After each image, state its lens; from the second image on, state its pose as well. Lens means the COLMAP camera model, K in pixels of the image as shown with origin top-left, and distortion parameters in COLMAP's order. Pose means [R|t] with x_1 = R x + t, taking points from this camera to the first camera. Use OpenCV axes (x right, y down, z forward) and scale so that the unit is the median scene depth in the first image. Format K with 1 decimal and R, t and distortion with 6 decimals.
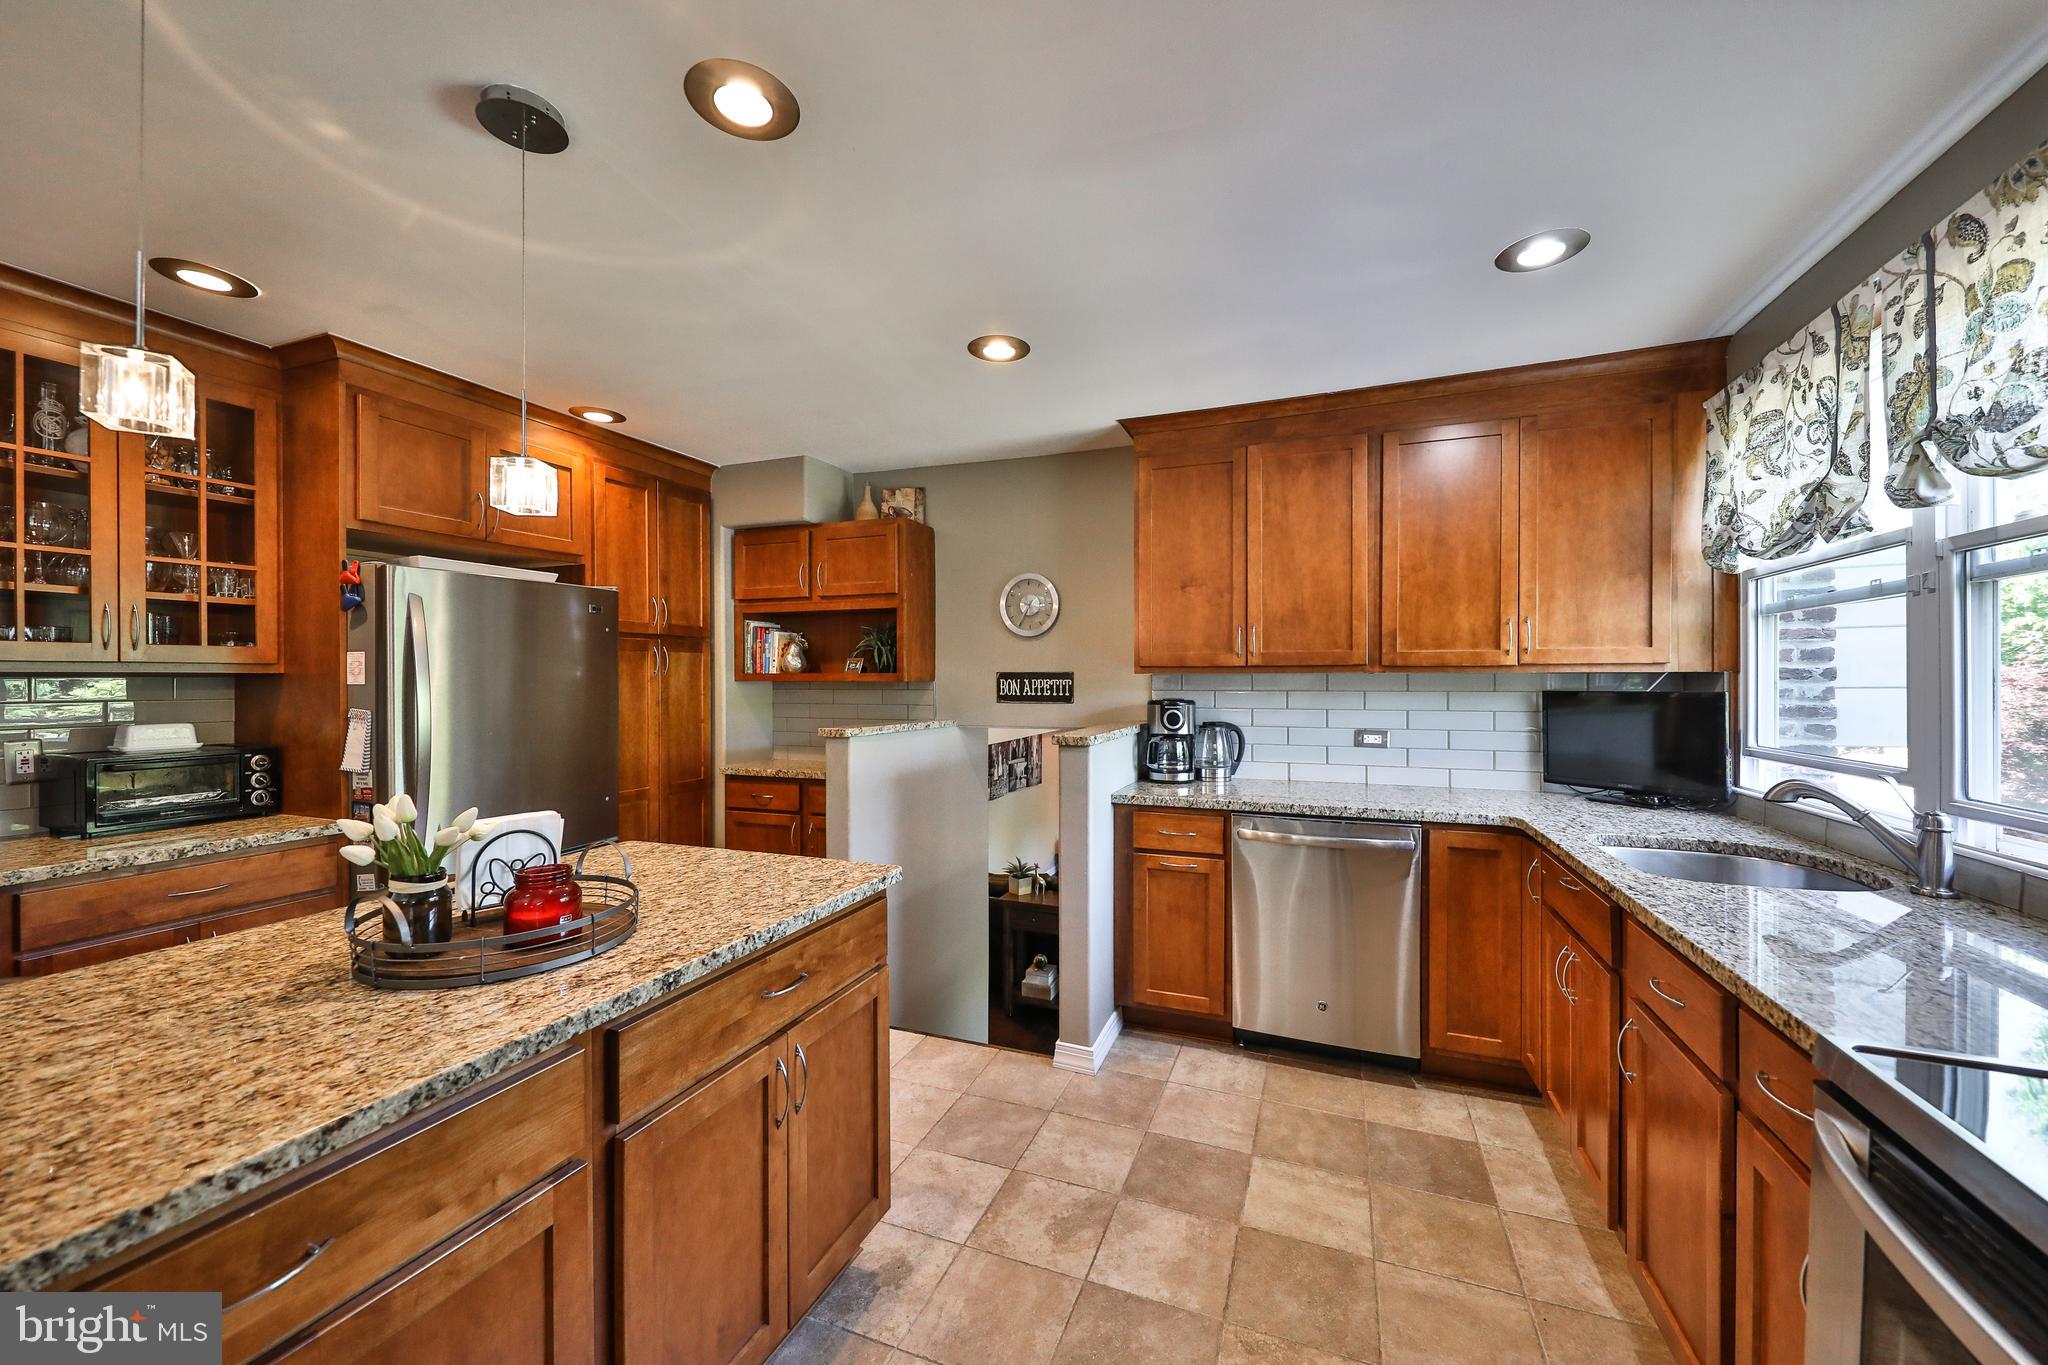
lens RADIAL K [[778.1, 0, 1026.2], [0, 778.1, 674.9], [0, 0, 1]] dist [0.002808, 0.000047]
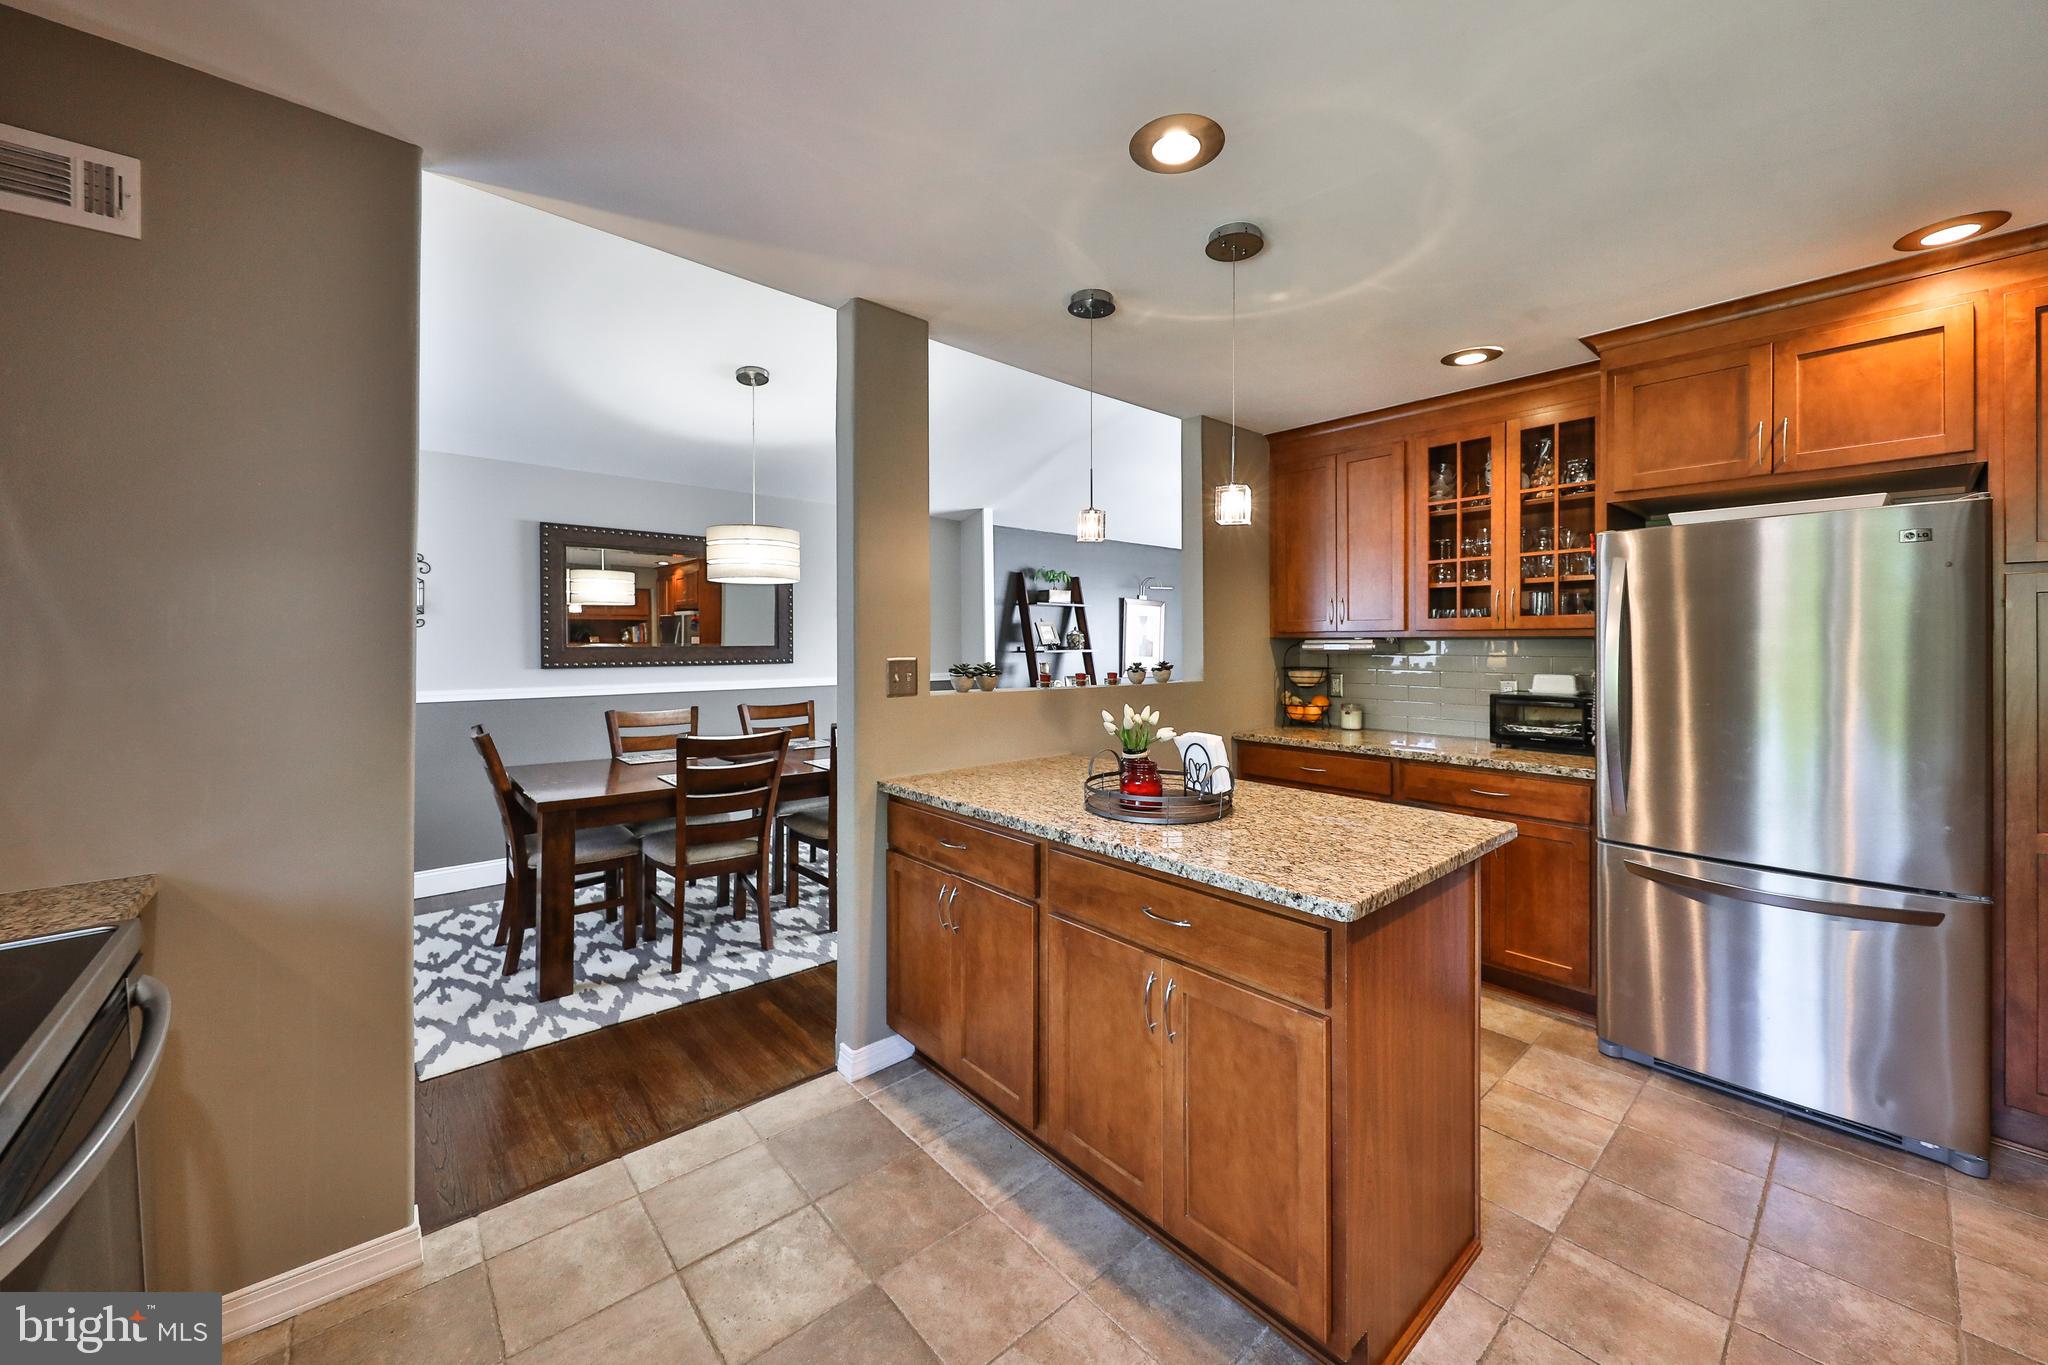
lens RADIAL K [[761.7, 0, 1068.8], [0, 761.7, 637.0], [0, 0, 1]] dist [0.000023, -0.000099]
pose [[-0.432212, -0.003929, -0.901764, 0.375137], [0.006637, 0.999950, -0.007538, 0.003316], [0.901748, -0.009243, -0.432164, 0.690874]]
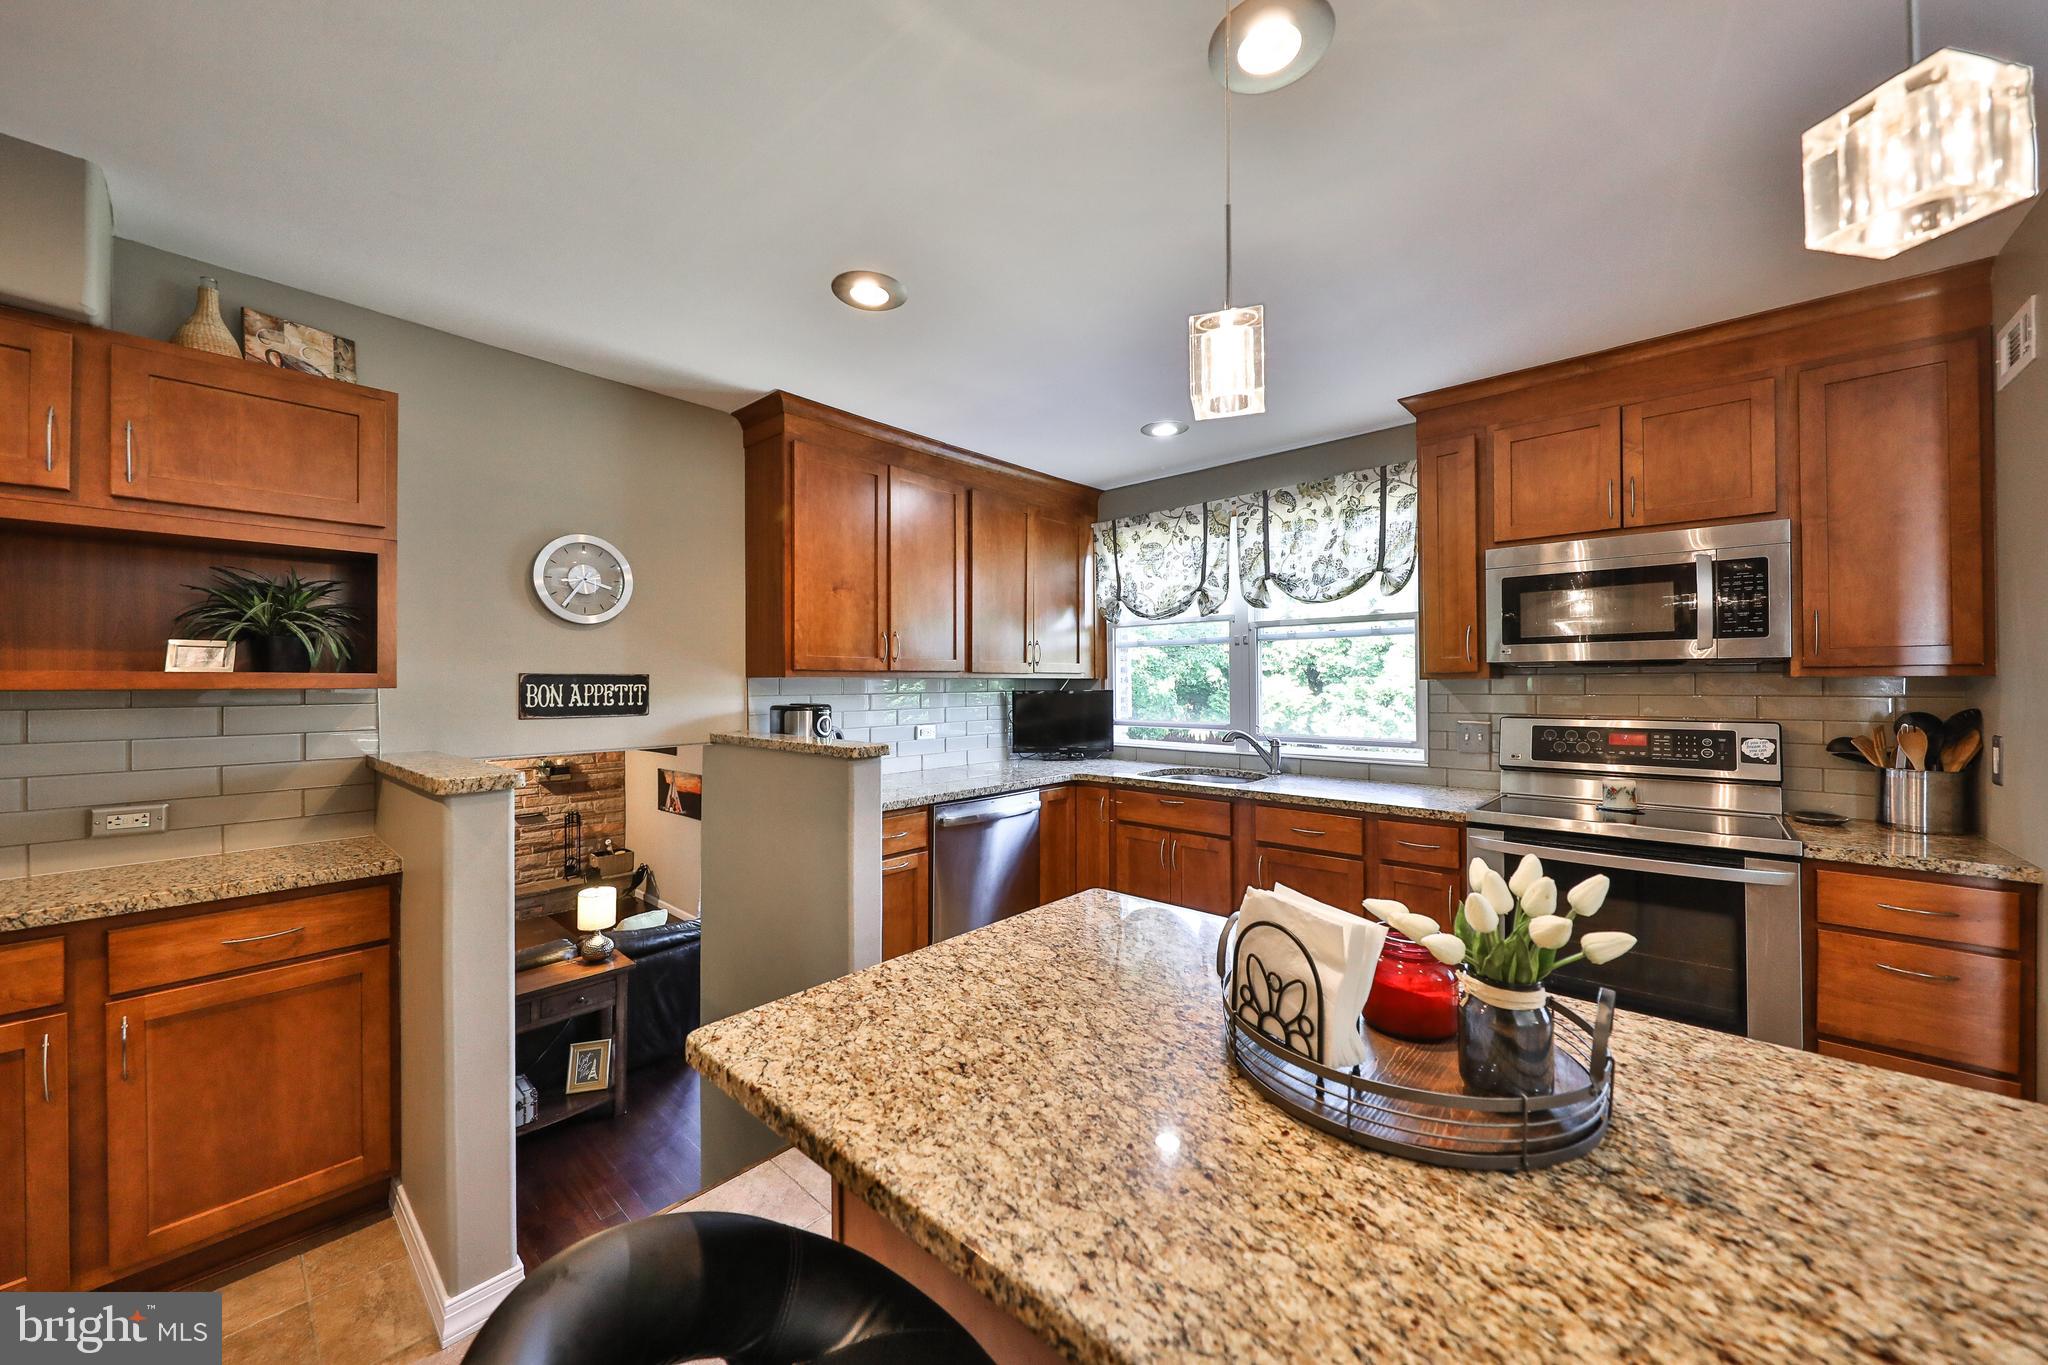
lens RADIAL K [[733.8, 0, 1049.0], [0, 733.8, 678.4], [0, 0, 1]] dist [0.000157, -0.000520]
pose [[0.339939, 0.004998, 0.940434, -0.636086], [-0.003482, 0.999986, -0.004056, 0.002154], [-0.940441, -0.001896, 0.339951, 0.488616]]
